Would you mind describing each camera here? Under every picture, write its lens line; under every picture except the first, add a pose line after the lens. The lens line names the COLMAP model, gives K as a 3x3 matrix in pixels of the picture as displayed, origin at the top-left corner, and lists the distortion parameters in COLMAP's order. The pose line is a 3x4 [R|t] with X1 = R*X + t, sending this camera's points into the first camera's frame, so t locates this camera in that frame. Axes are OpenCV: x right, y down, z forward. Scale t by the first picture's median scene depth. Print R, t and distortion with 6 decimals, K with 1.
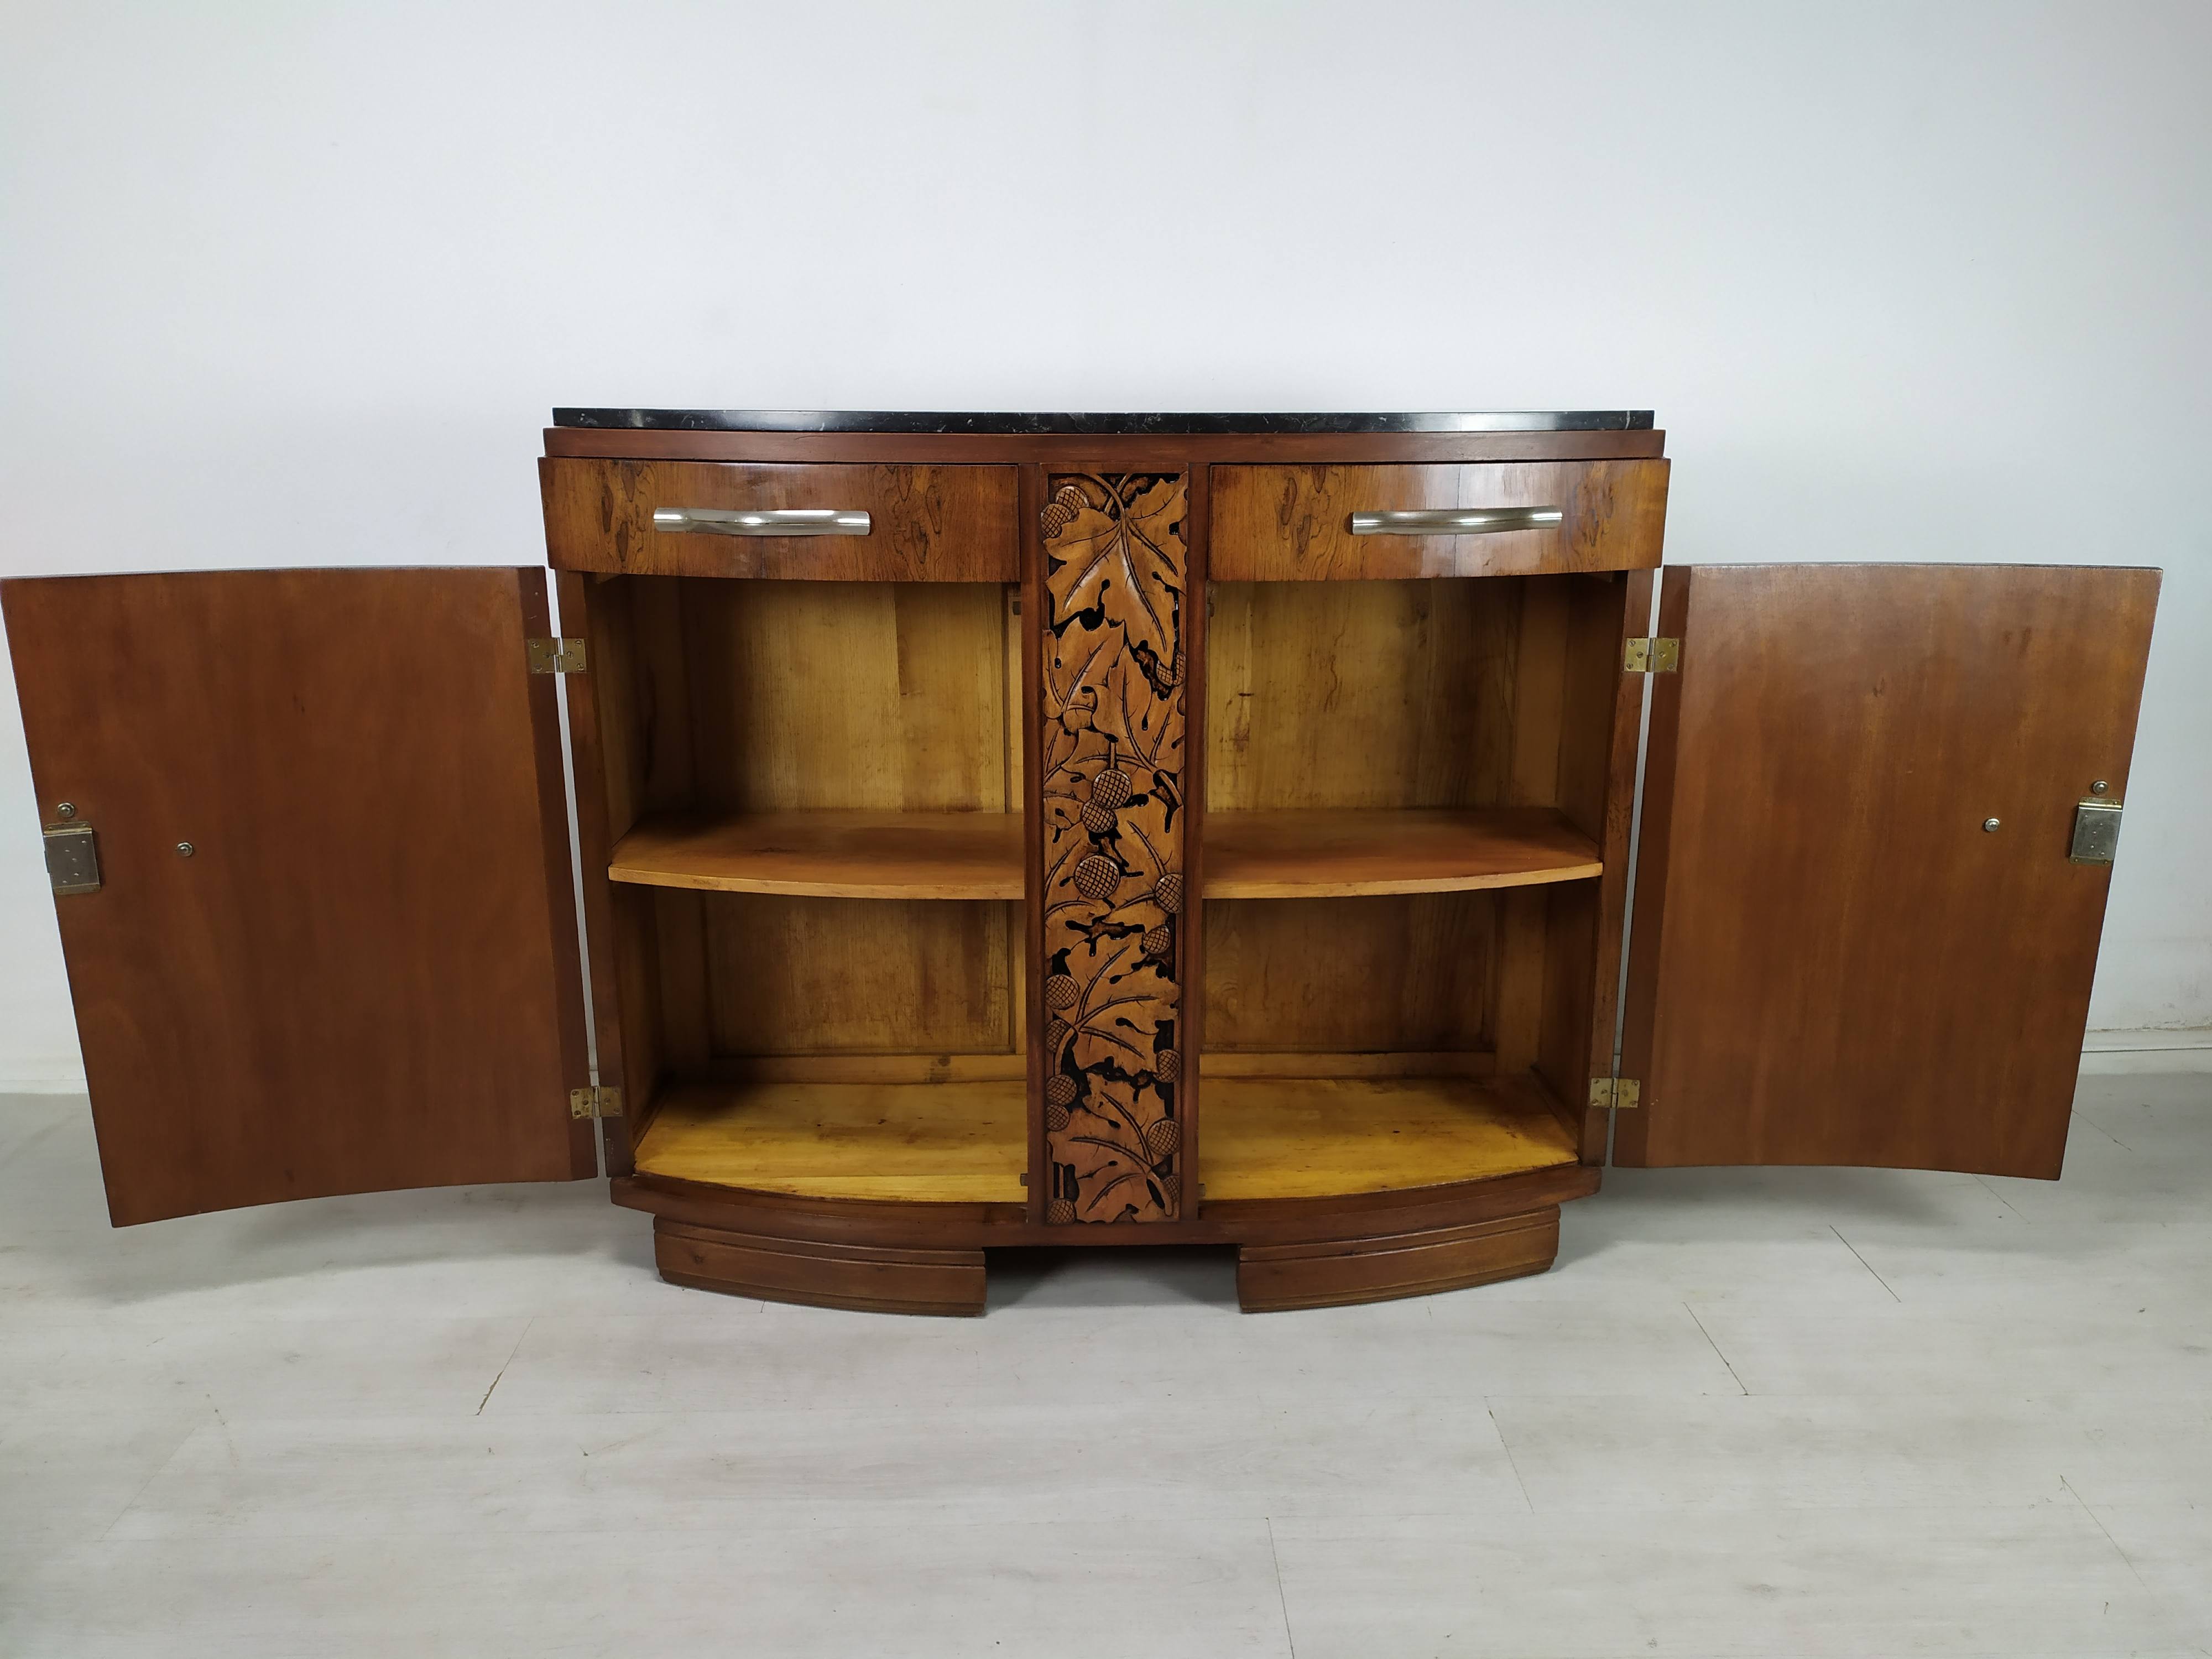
lens RADIAL K [[1666.2, 0, 1091.7], [0, 1666.2, 821.4], [0, 0, 1]] dist [0.054286, -0.060261]
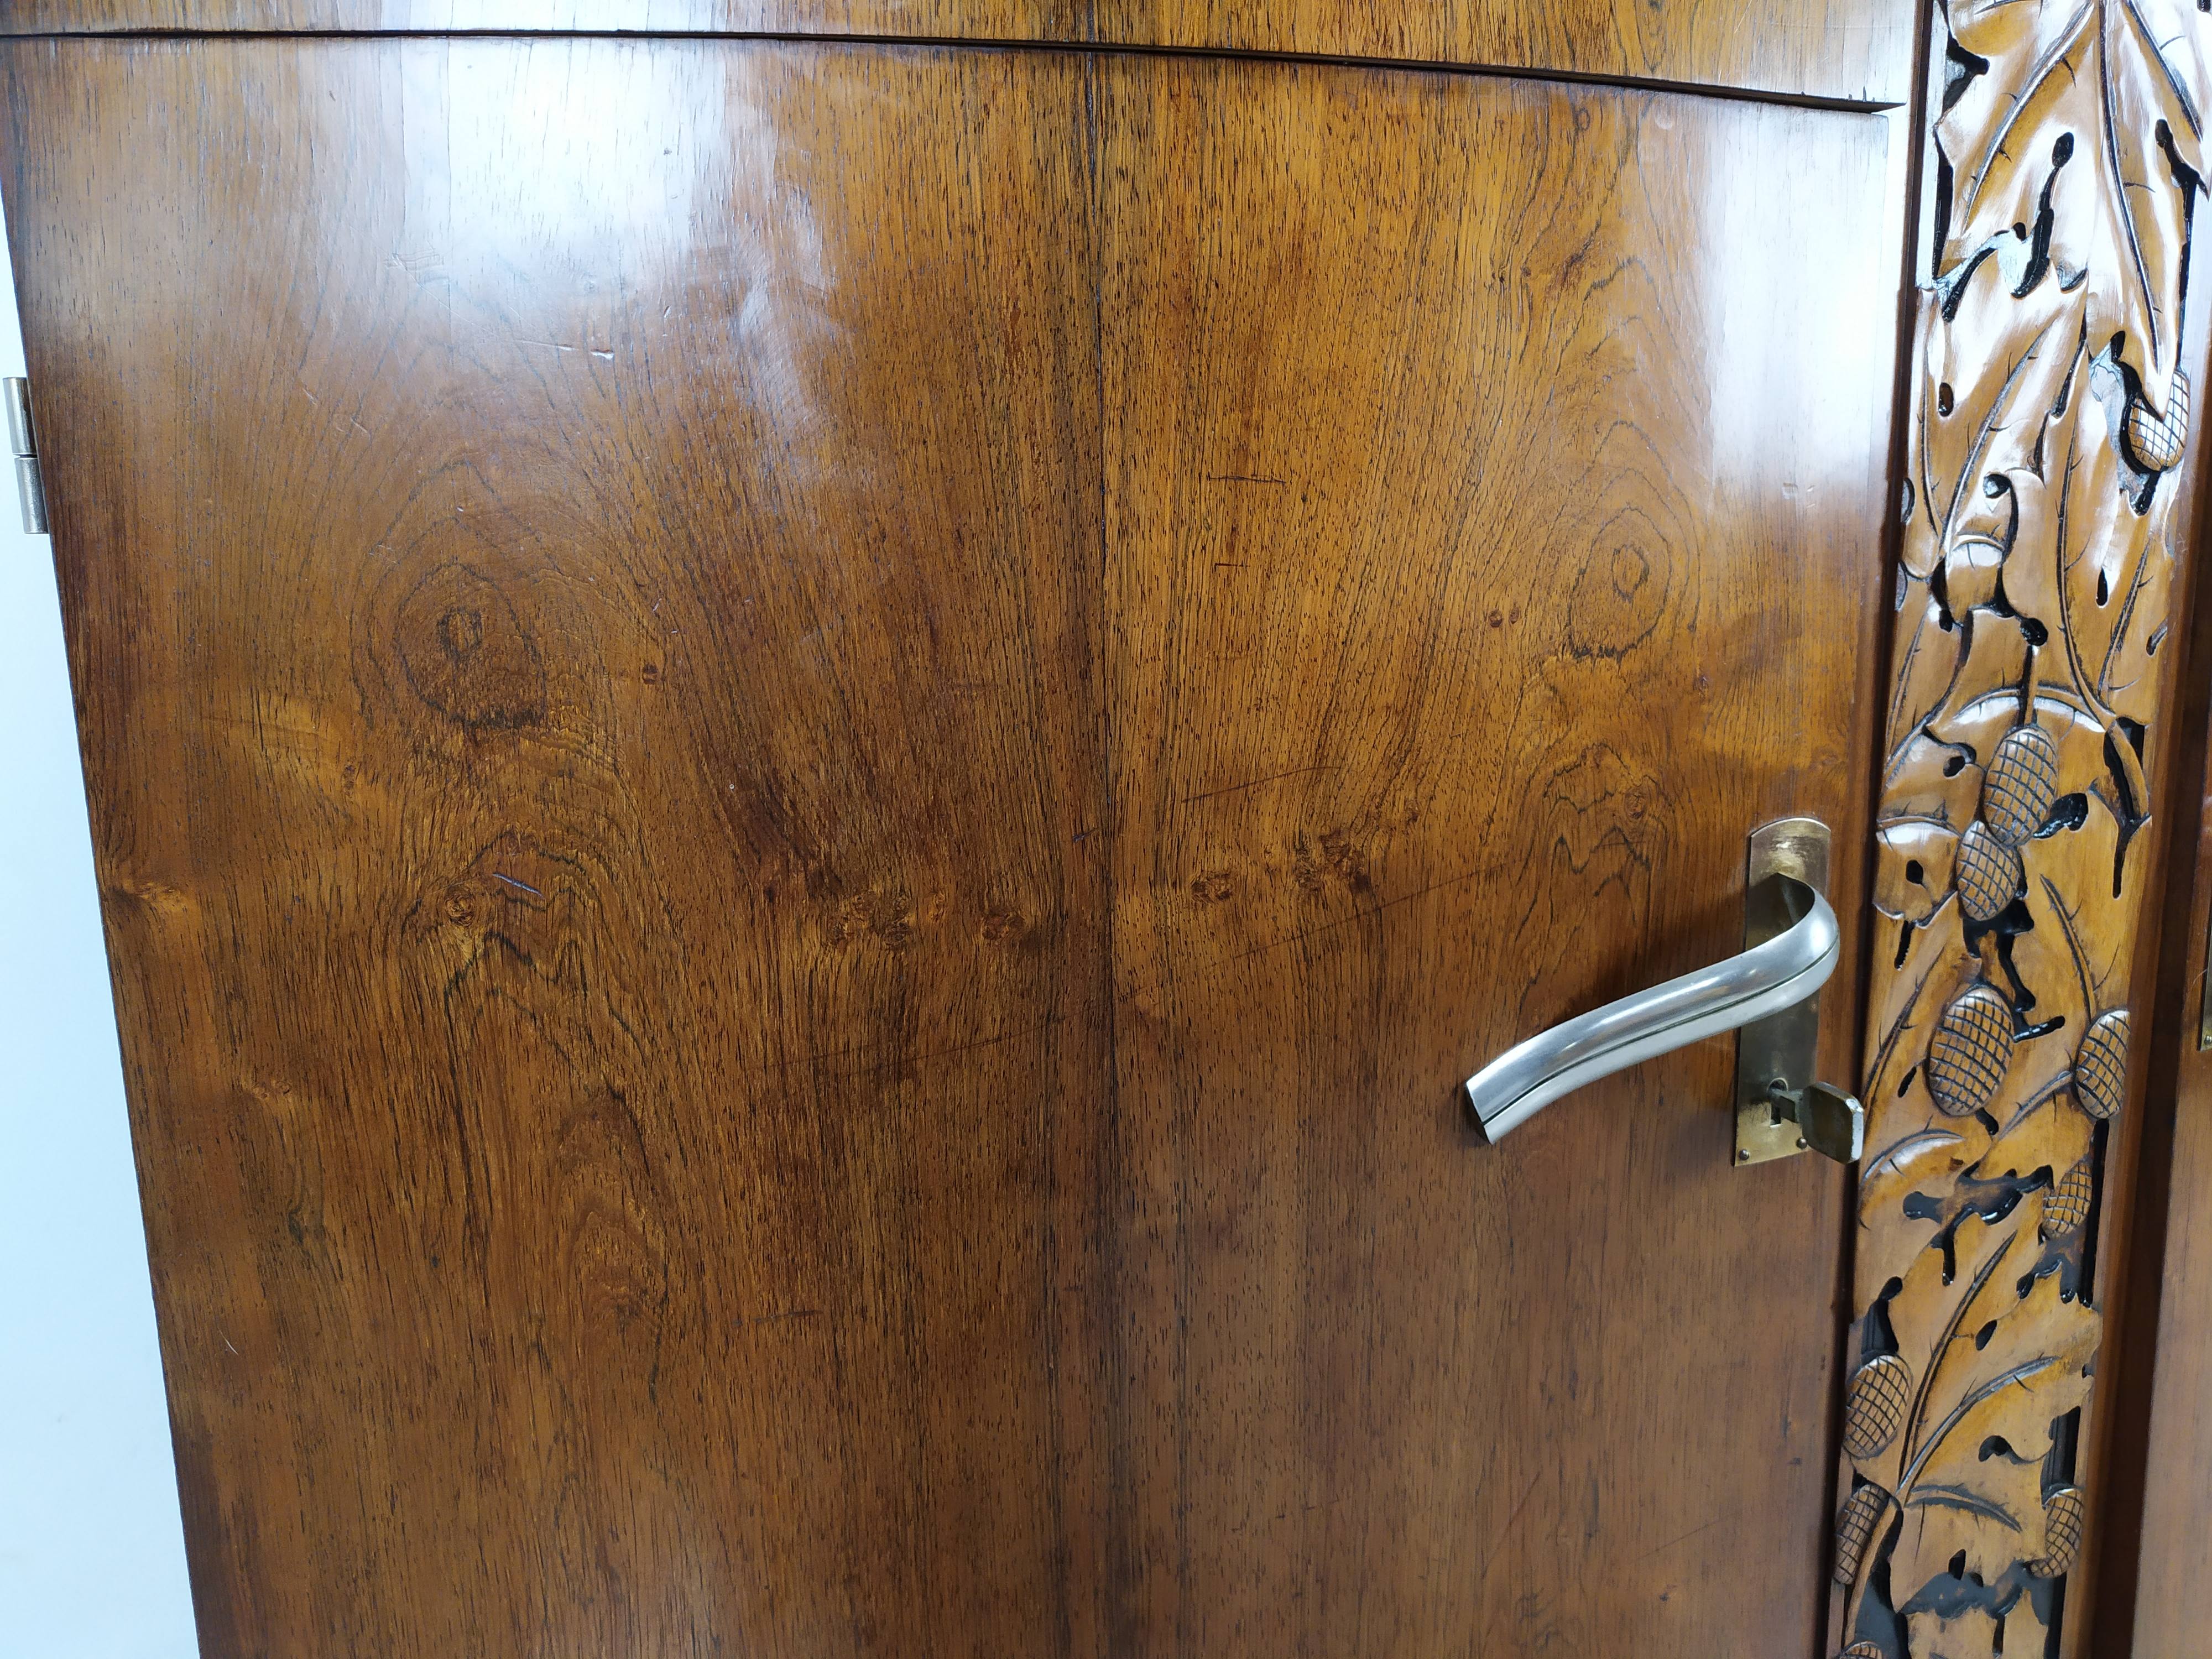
lens RADIAL K [[1666.2, 0, 1103.3], [0, 1666.2, 825.0], [0, 0, 1]] dist [0.054286, -0.060261]
pose [[0.903564, -0.098186, 0.417052, -0.289464], [0.128594, 0.990659, -0.045377, -0.019129], [-0.408701, 0.094632, 0.907749, 0.739944]]
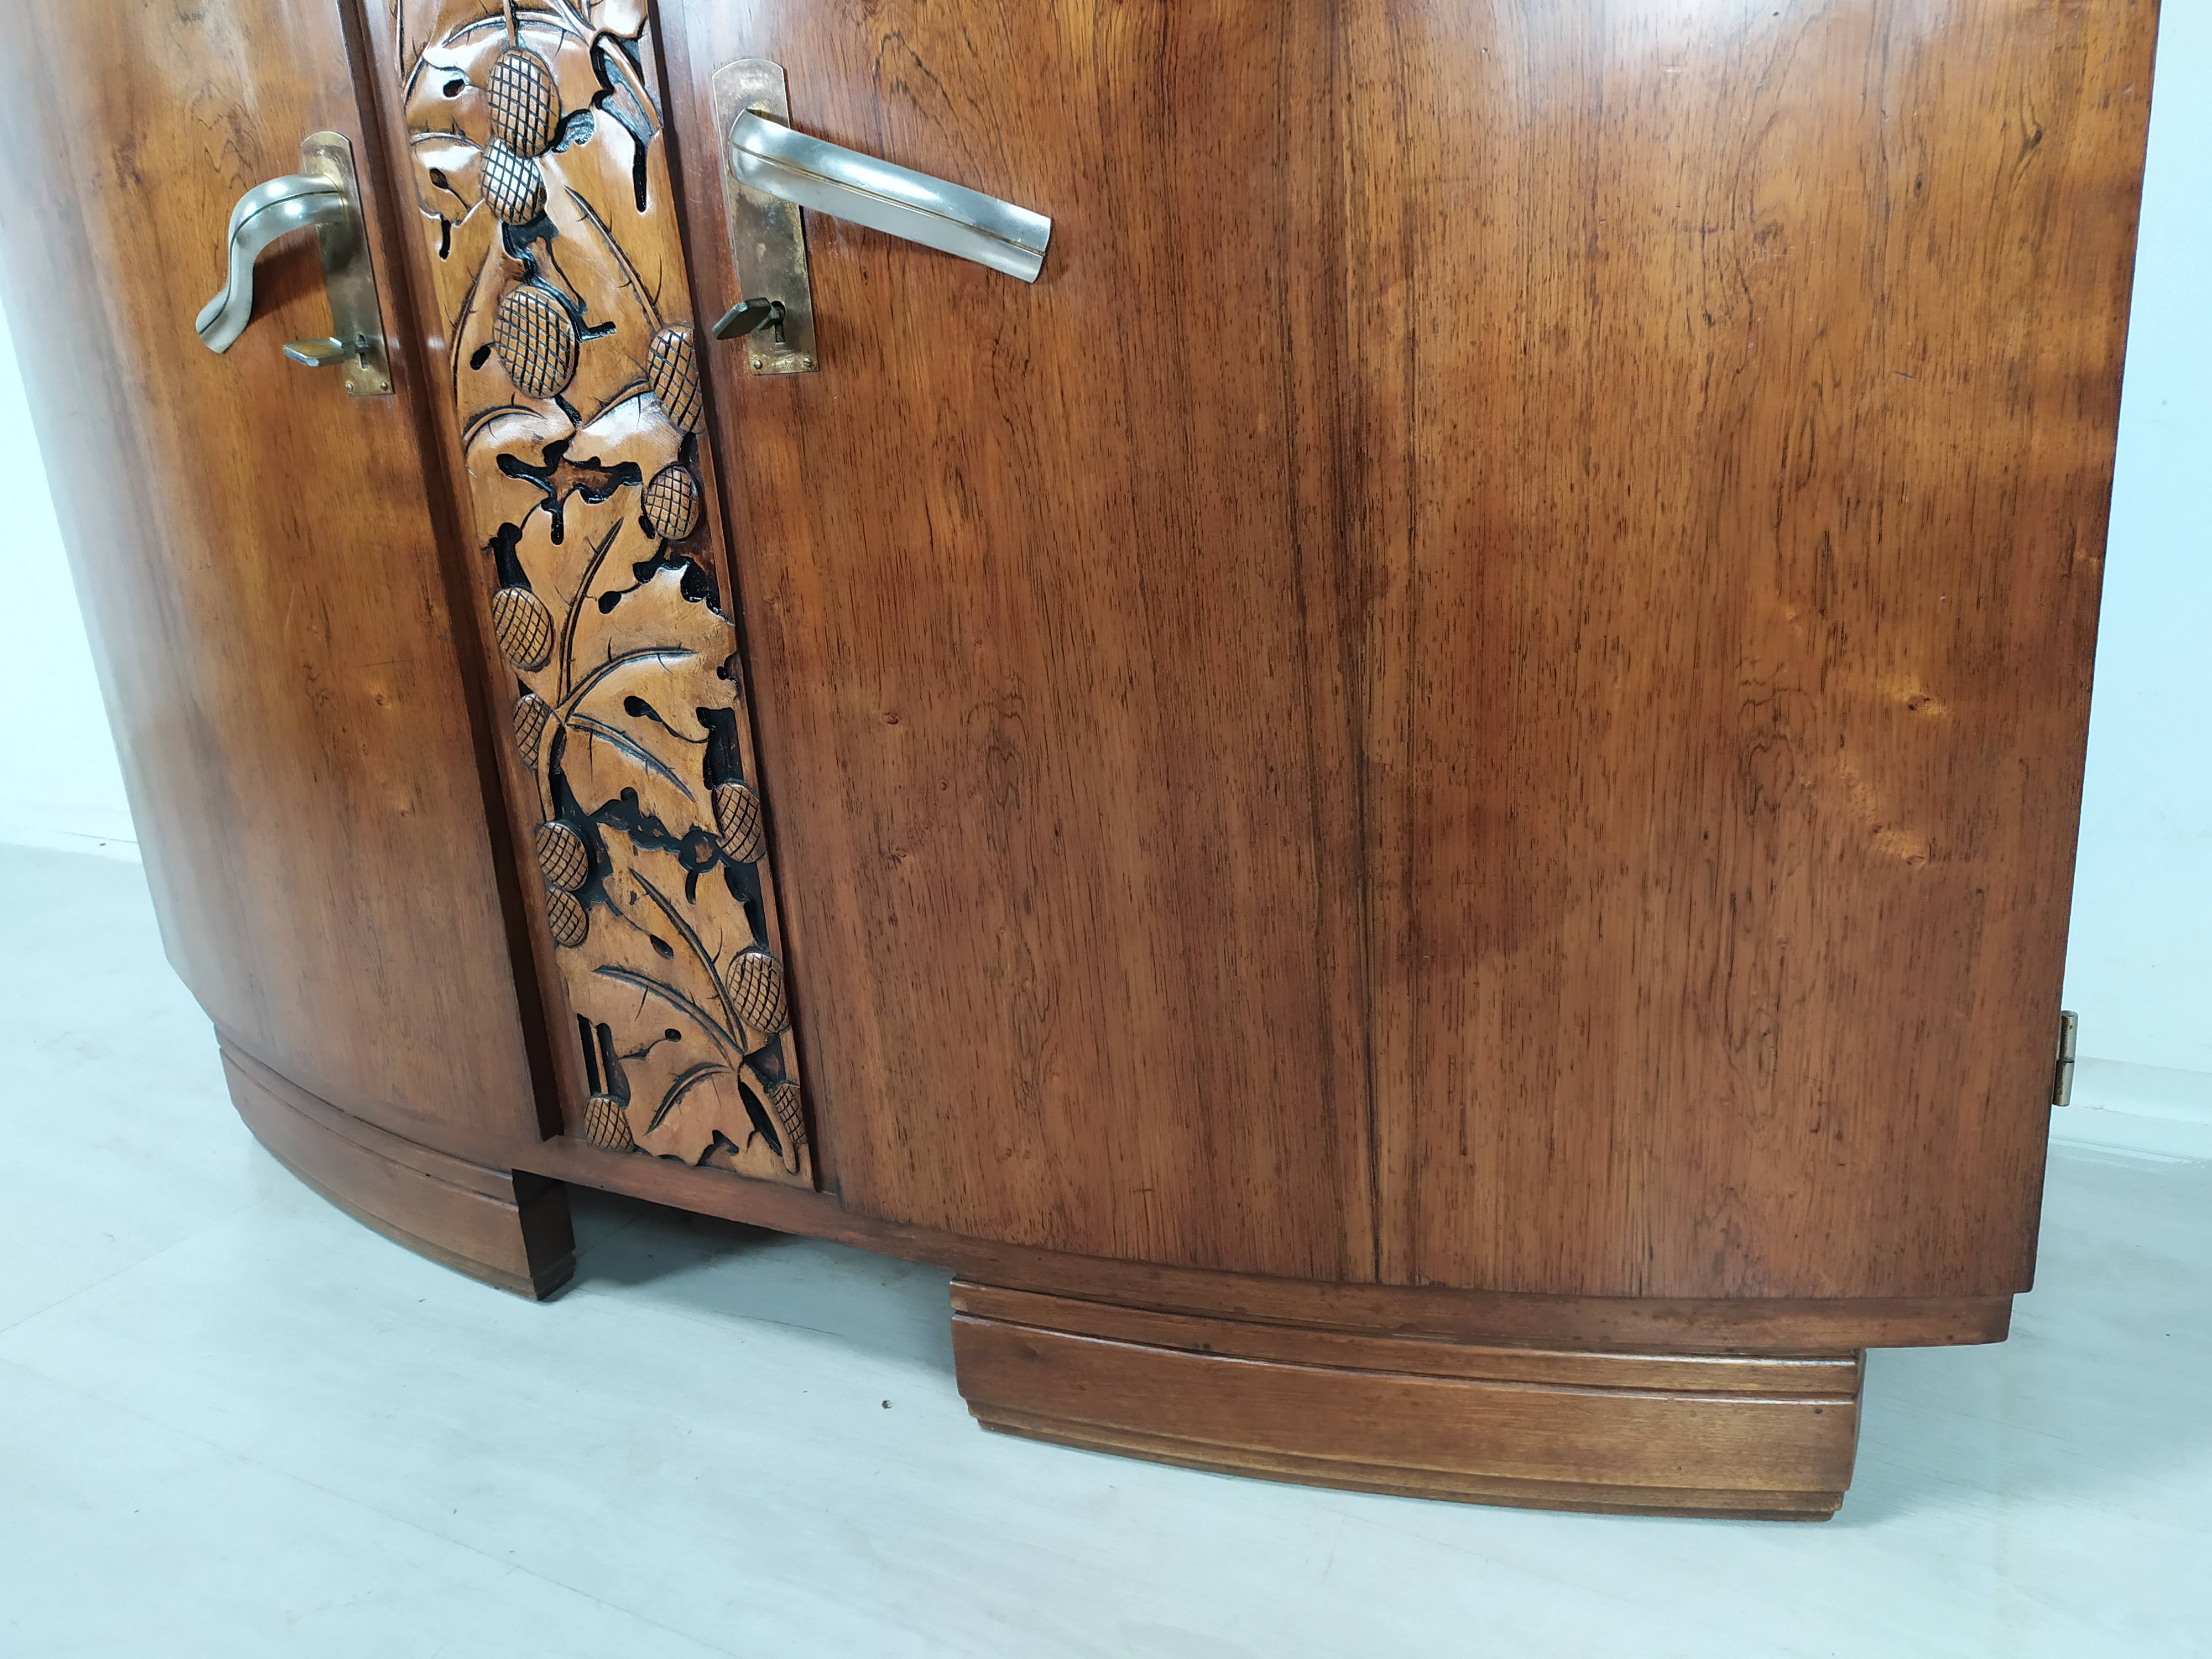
lens RADIAL K [[1666.2, 0, 1128.4], [0, 1666.2, 824.4], [0, 0, 1]] dist [0.054286, -0.060261]
pose [[0.875169, 0.083302, -0.476592, 0.336653], [-0.058420, 0.996053, 0.066821, 0.114315], [0.480278, -0.030637, 0.876581, 0.683628]]
